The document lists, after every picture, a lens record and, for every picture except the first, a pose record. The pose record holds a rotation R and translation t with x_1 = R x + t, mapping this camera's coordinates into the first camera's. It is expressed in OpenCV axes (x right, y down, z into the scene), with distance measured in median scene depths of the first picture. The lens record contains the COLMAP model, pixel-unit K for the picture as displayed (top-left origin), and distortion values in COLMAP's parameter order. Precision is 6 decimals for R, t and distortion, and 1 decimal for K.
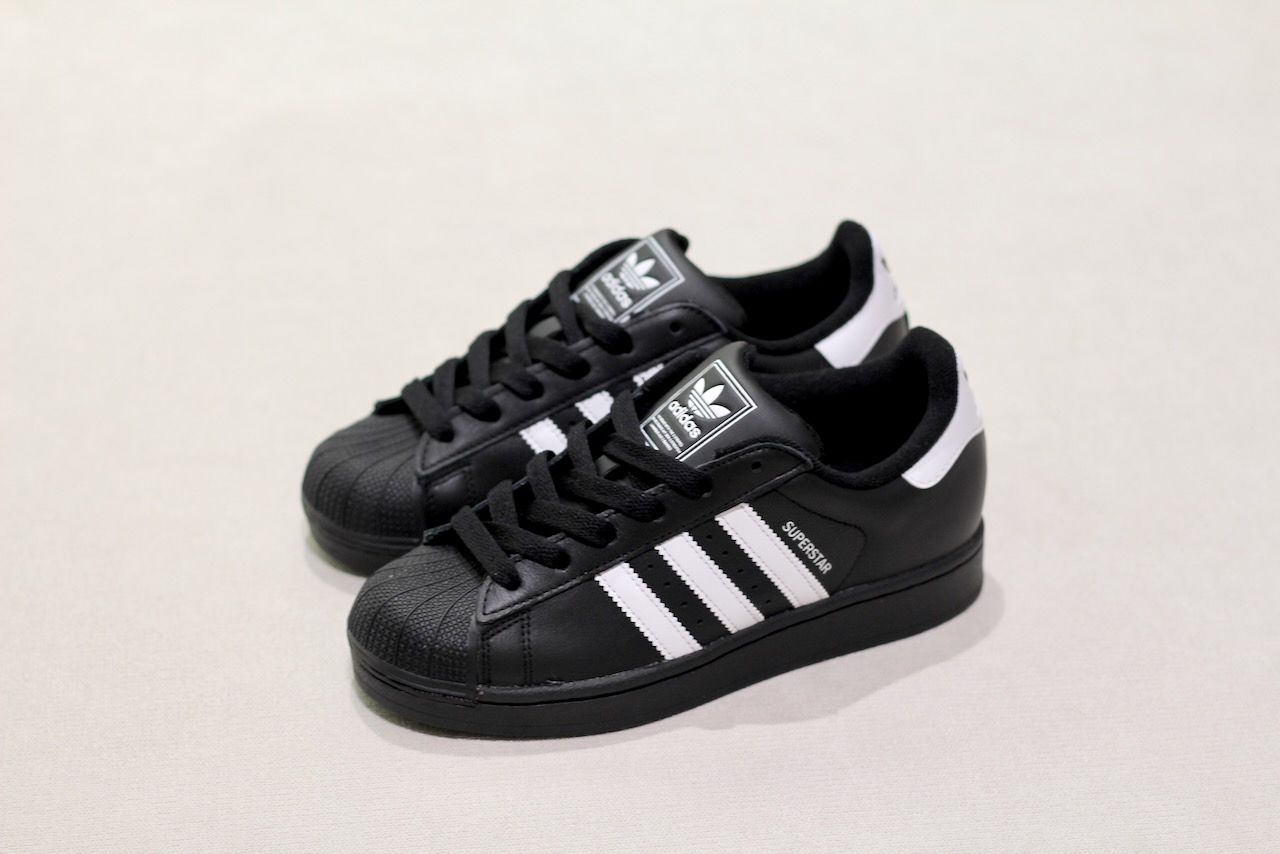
lens RADIAL K [[3133.1, 0, 630.4], [0, 3133.1, 415.3], [0, 0, 1]] dist [-0.103913, 0.000000]
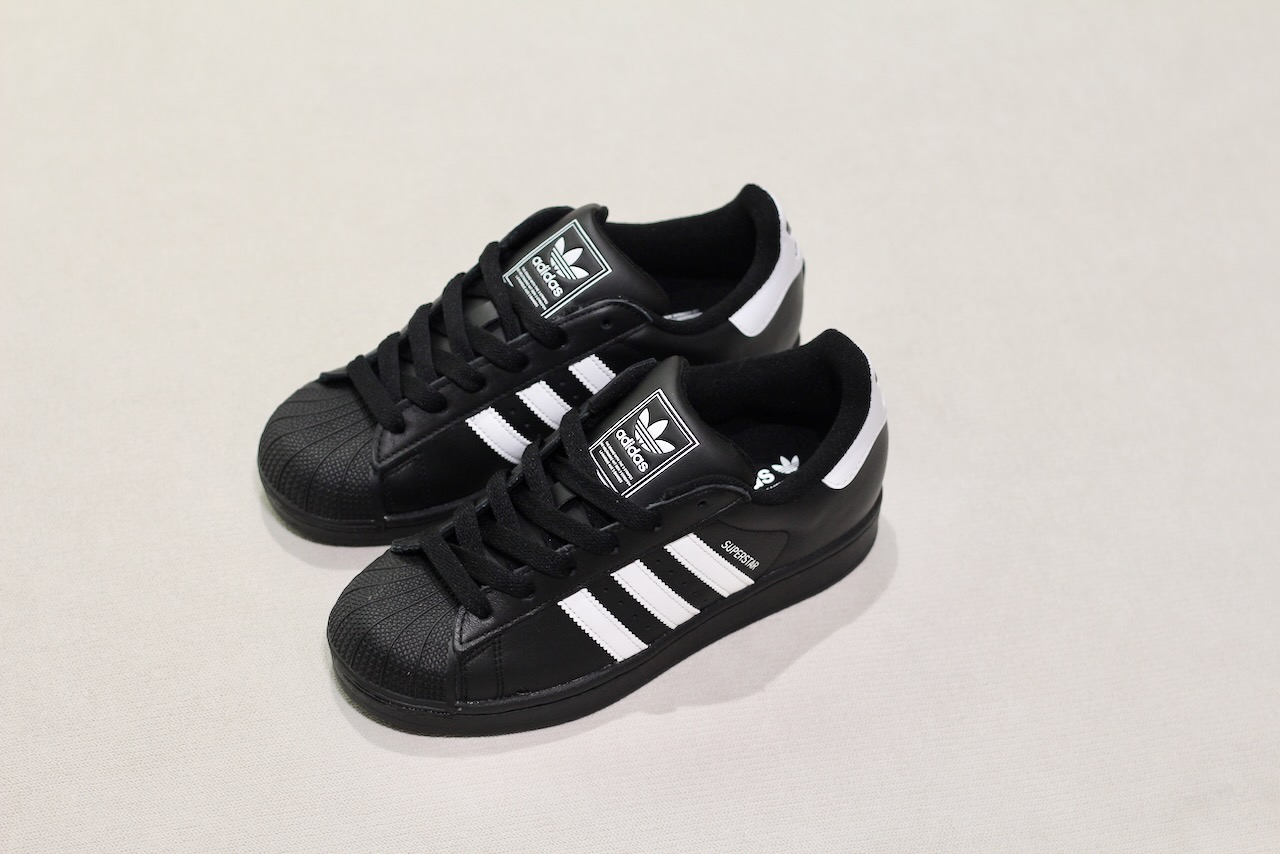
lens RADIAL K [[3133.1, 0, 642.9], [0, 3133.1, 430.5], [0, 0, 1]] dist [-0.103913, 0.000000]
pose [[0.991432, -0.035420, 0.125730, -0.117282], [-0.004195, 0.953404, 0.301667, -0.337813], [-0.130556, -0.299610, 0.945087, -0.040074]]
